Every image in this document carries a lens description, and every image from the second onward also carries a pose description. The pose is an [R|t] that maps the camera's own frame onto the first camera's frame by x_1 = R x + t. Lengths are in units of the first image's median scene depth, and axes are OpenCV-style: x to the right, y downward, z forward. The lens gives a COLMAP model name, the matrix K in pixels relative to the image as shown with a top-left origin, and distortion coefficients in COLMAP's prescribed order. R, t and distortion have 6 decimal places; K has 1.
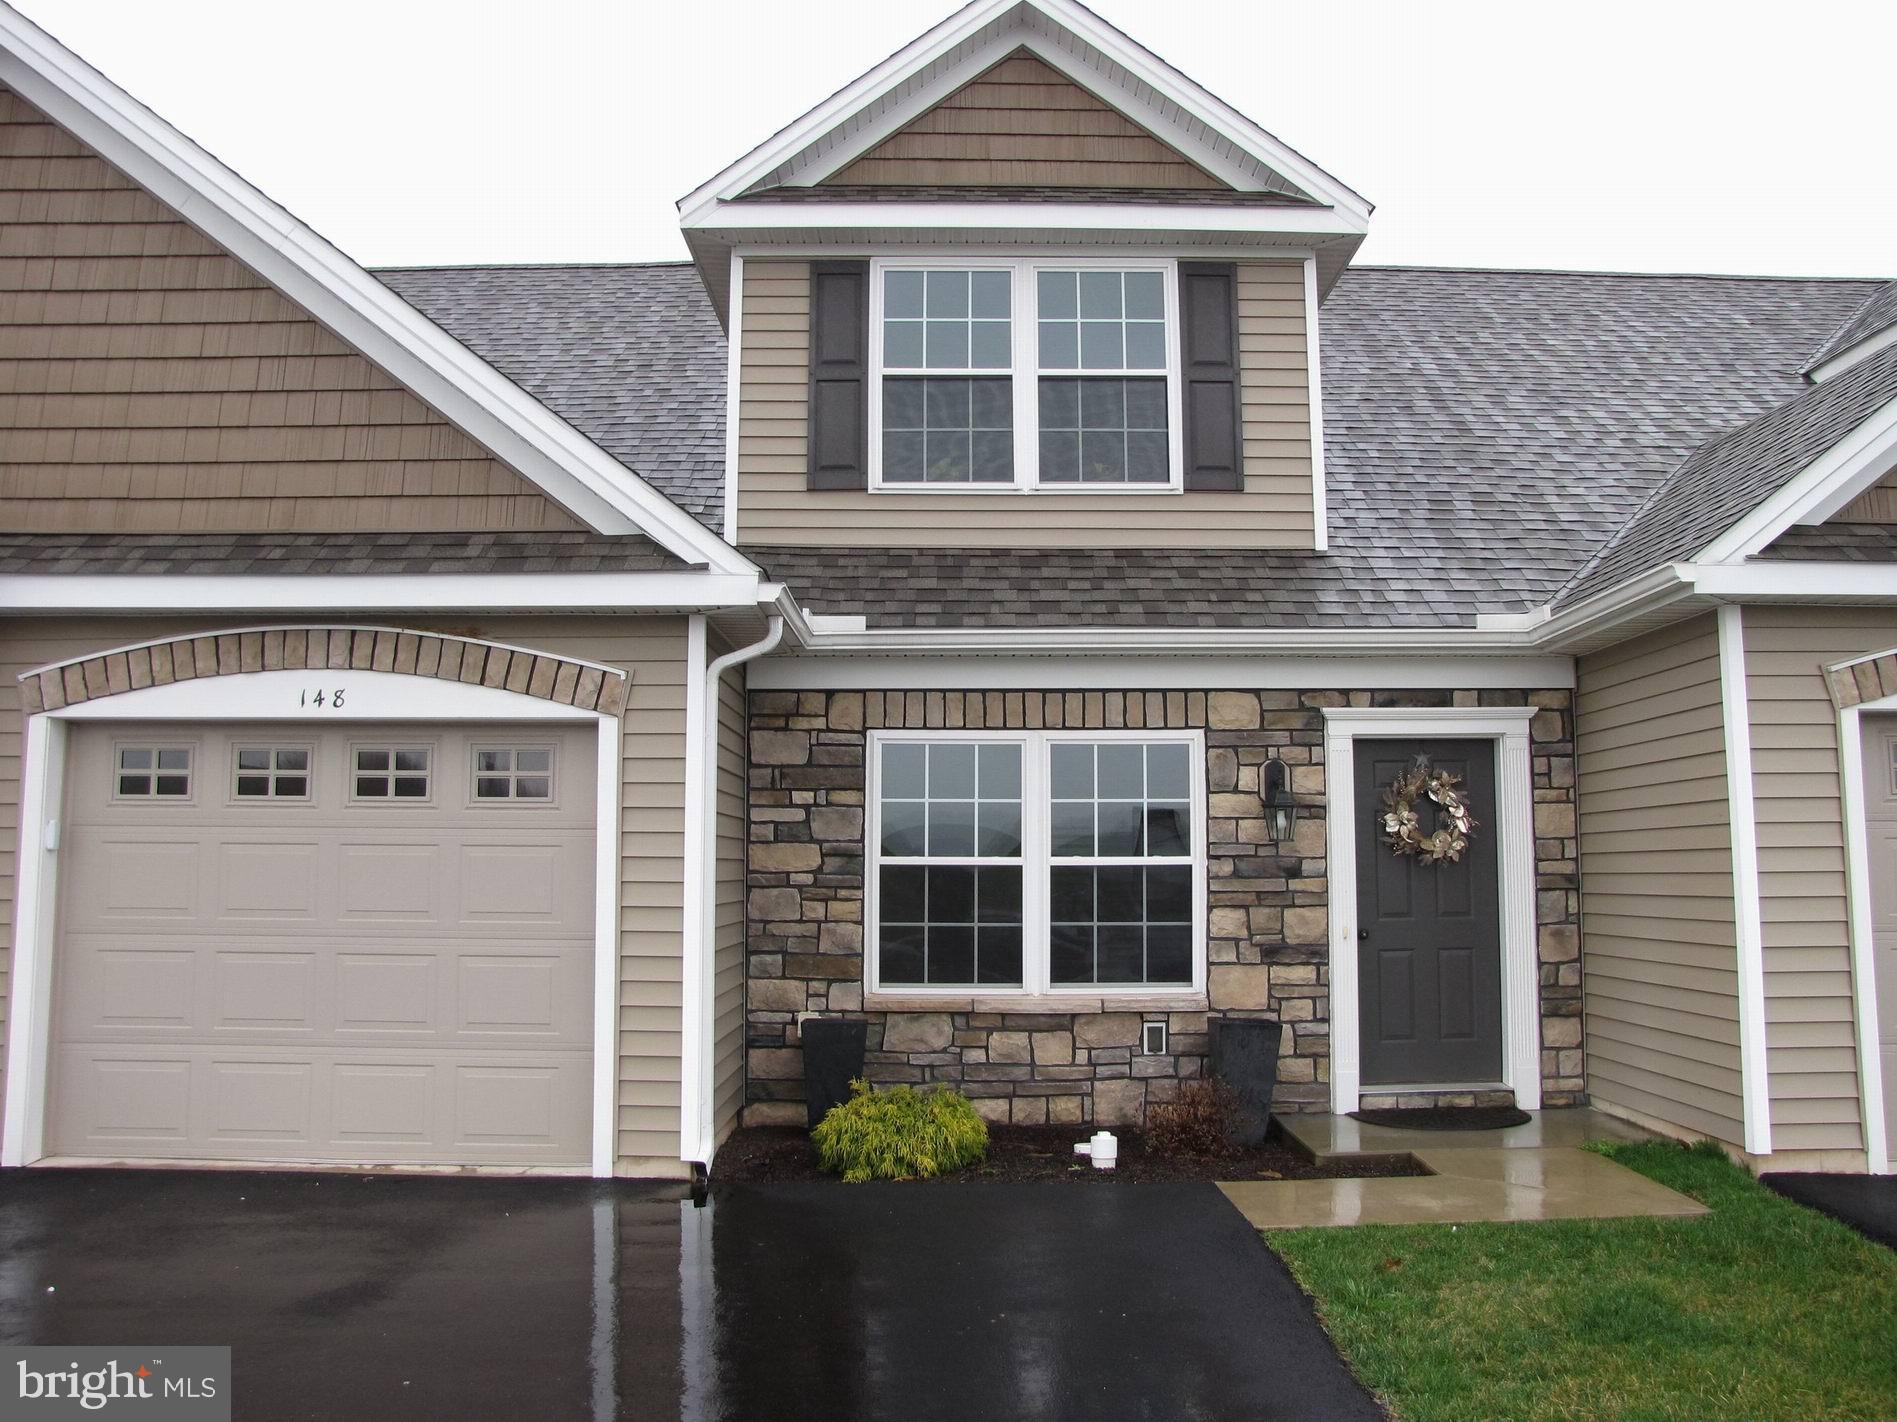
lens RADIAL K [[1601.5, 0, 971.0], [0, 1601.5, 676.6], [0, 0, 1]] dist [-0.182260, 0.169776]
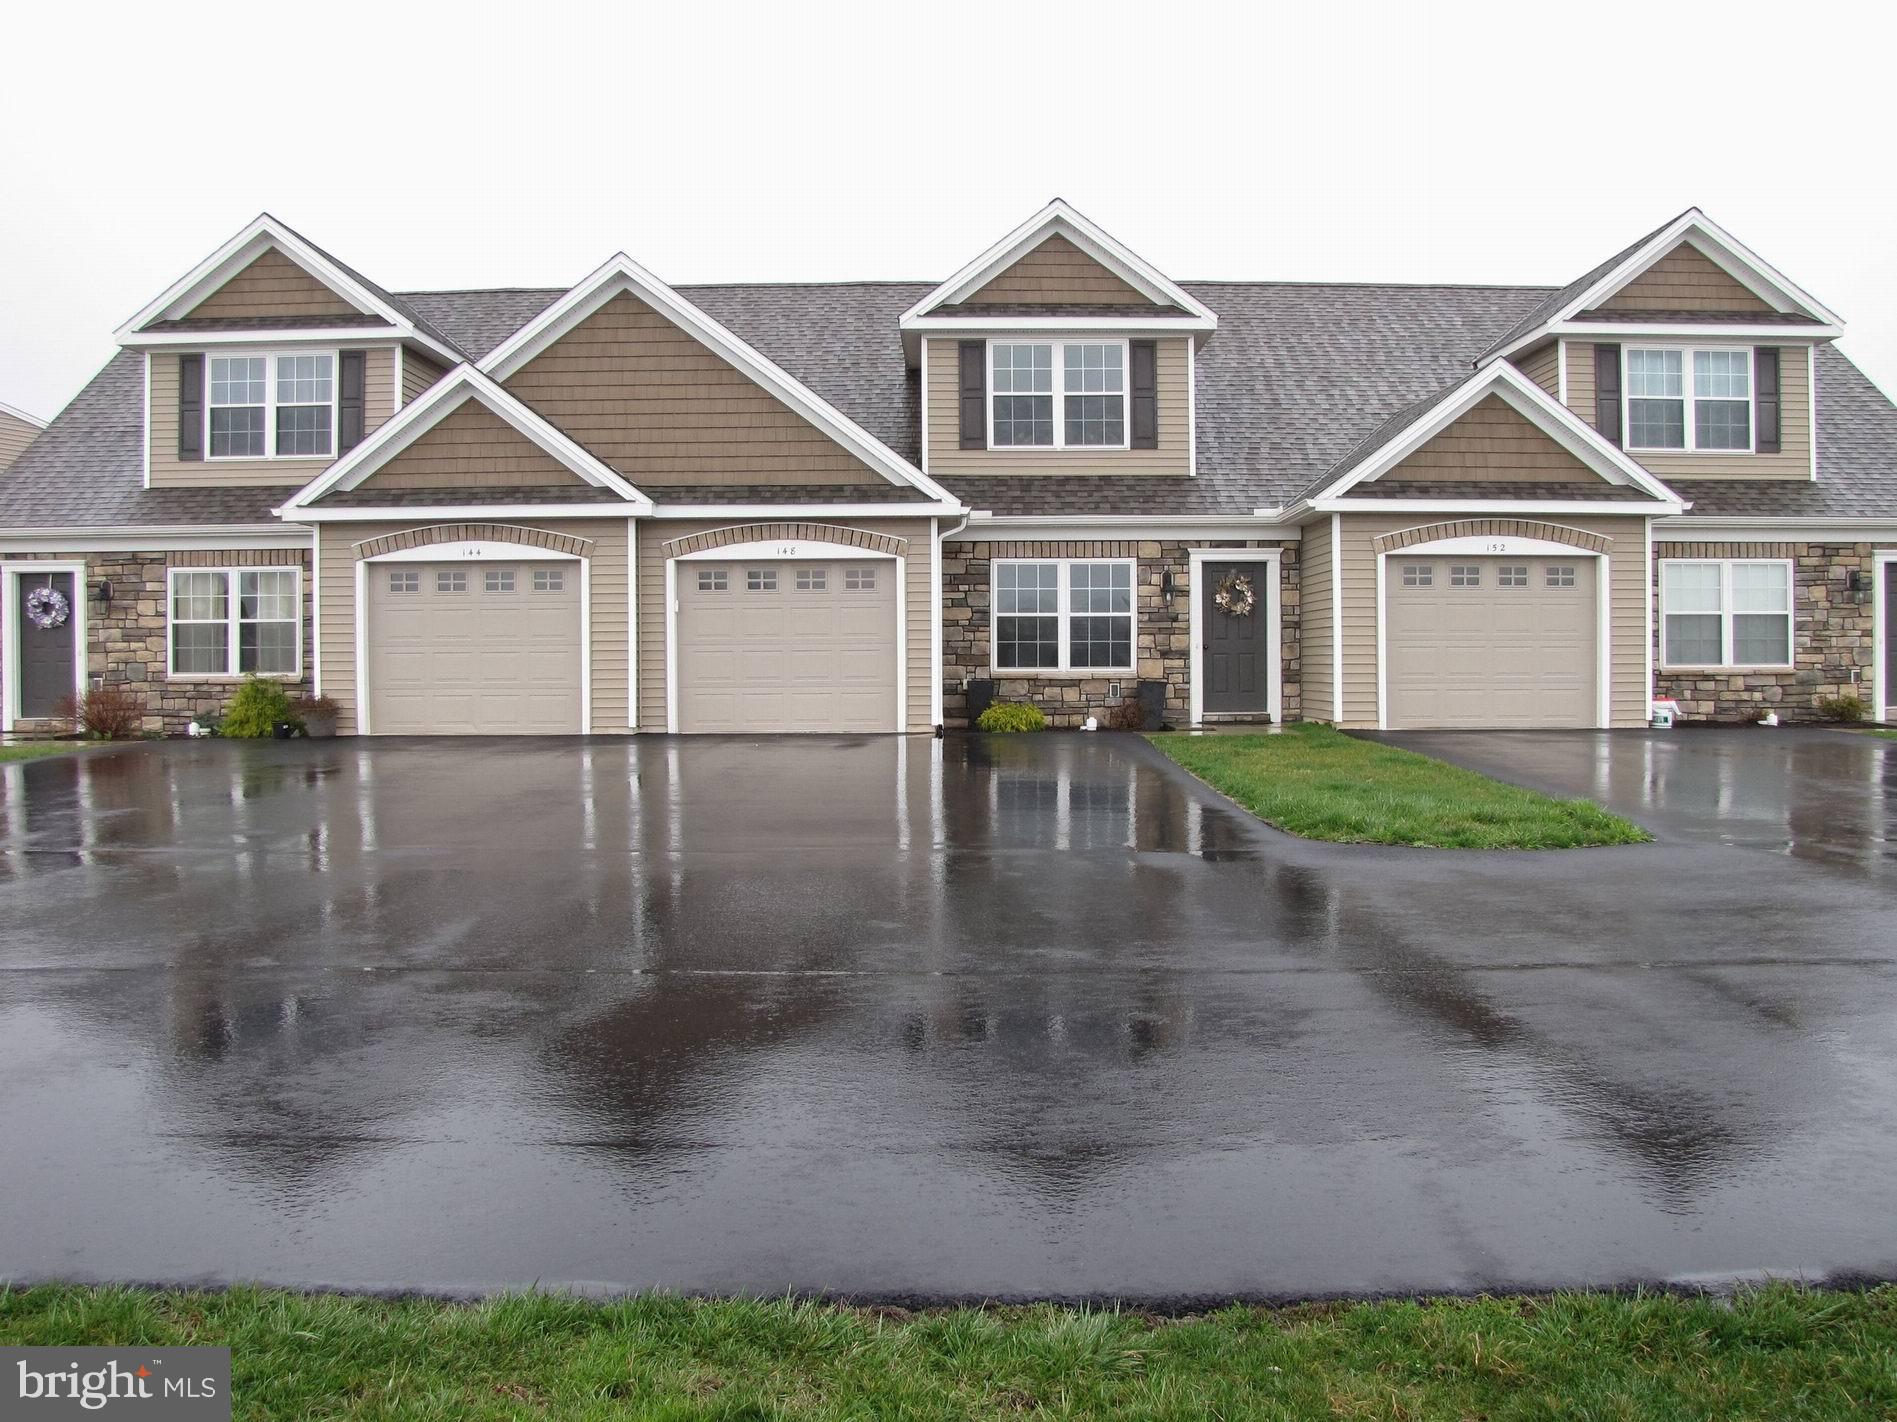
lens RADIAL K [[1601.5, 0, 971.0], [0, 1601.5, 676.6], [0, 0, 1]] dist [-0.182260, 0.169776]
pose [[0.999968, -0.004689, -0.006481, -0.079848], [0.005483, 0.991690, 0.128531, -0.095359], [0.005824, -0.128562, 0.991684, -1.324438]]
